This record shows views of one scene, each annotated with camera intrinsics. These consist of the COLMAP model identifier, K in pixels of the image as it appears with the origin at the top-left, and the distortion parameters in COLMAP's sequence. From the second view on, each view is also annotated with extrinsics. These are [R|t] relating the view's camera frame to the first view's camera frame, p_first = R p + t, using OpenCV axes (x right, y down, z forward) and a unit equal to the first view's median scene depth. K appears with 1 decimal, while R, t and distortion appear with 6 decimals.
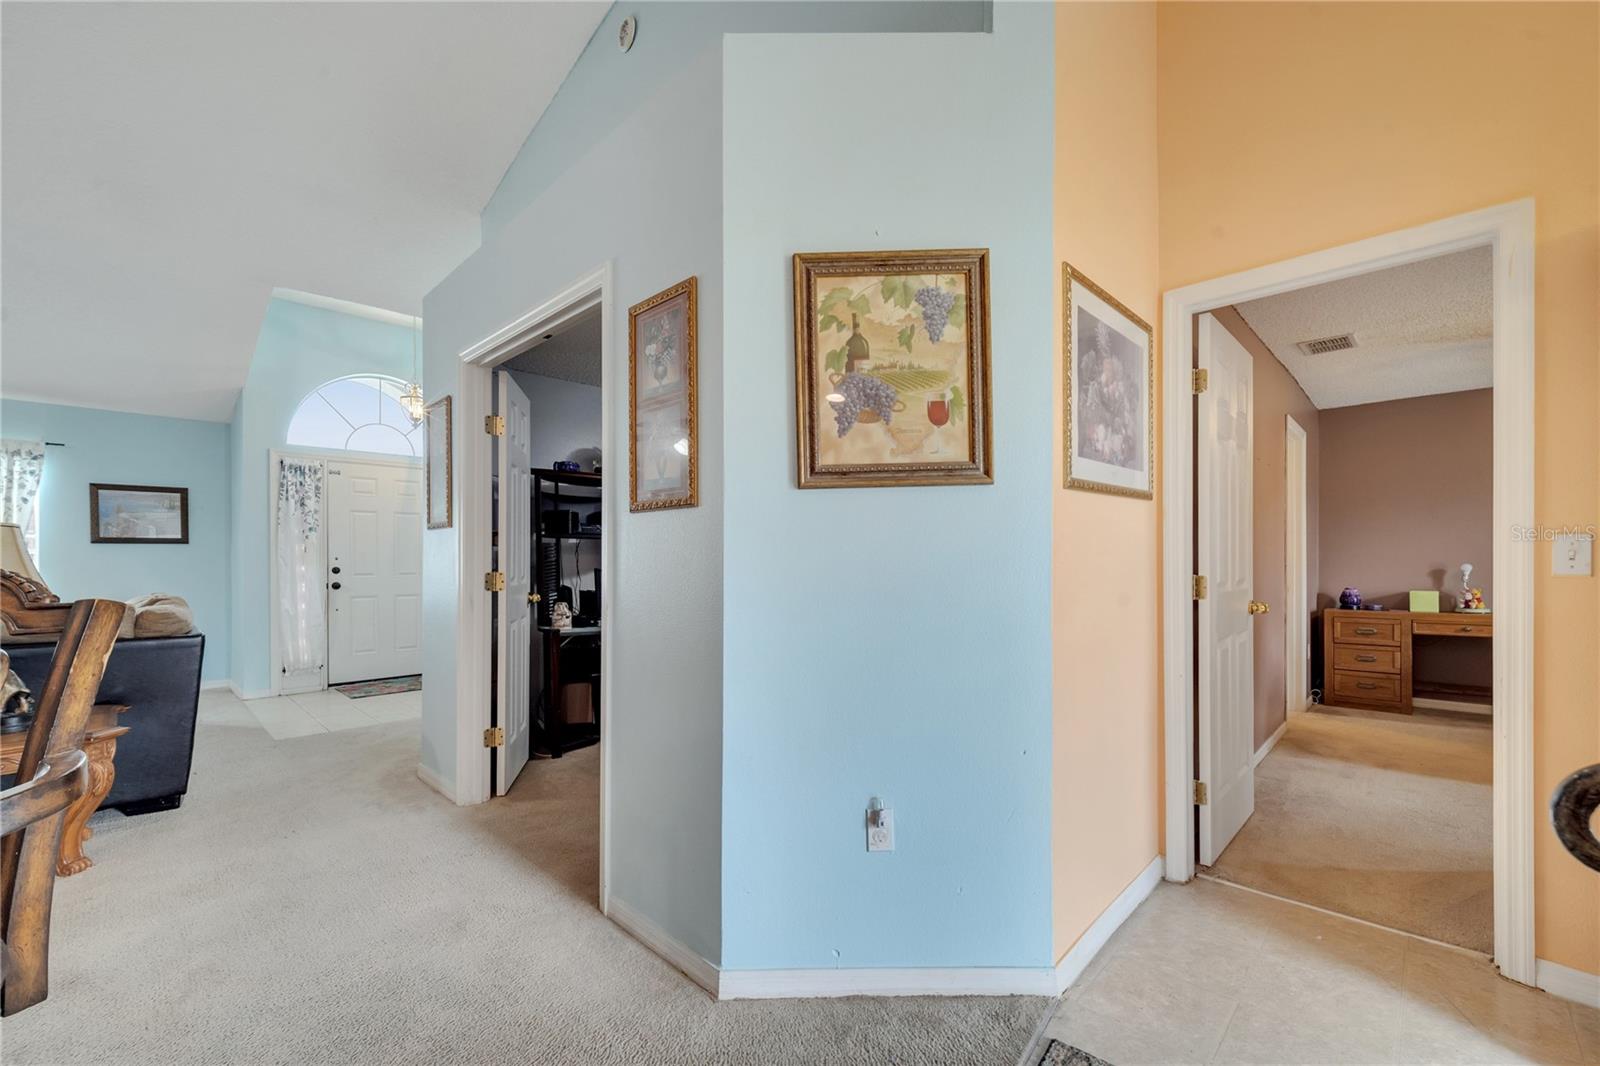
lens RADIAL K [[652.9, 0, 781.3], [0, 652.9, 563.8], [0, 0, 1]] dist [0.005623, -0.001160]
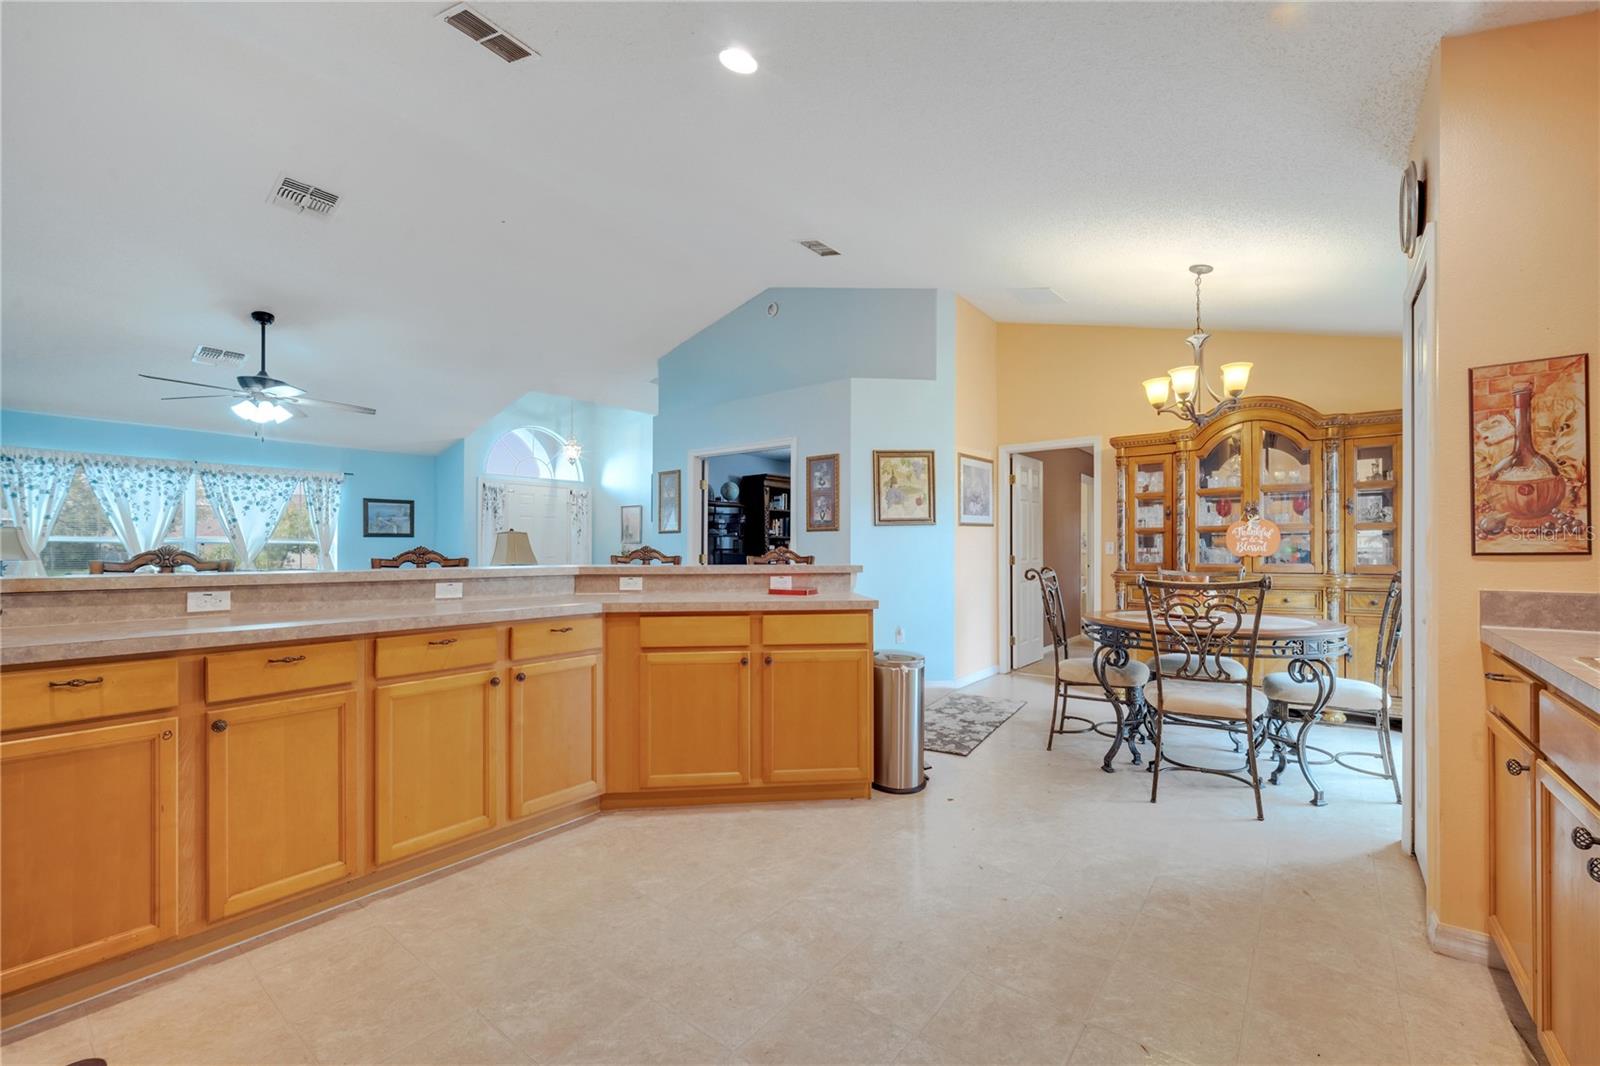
lens RADIAL K [[652.9, 0, 786.1], [0, 652.9, 549.0], [0, 0, 1]] dist [0.005623, -0.001160]
pose [[0.994388, 0.003215, 0.105747, -0.242002], [-0.002508, 0.999974, -0.006819, 0.005295], [-0.105767, 0.006516, 0.994370, -0.683171]]
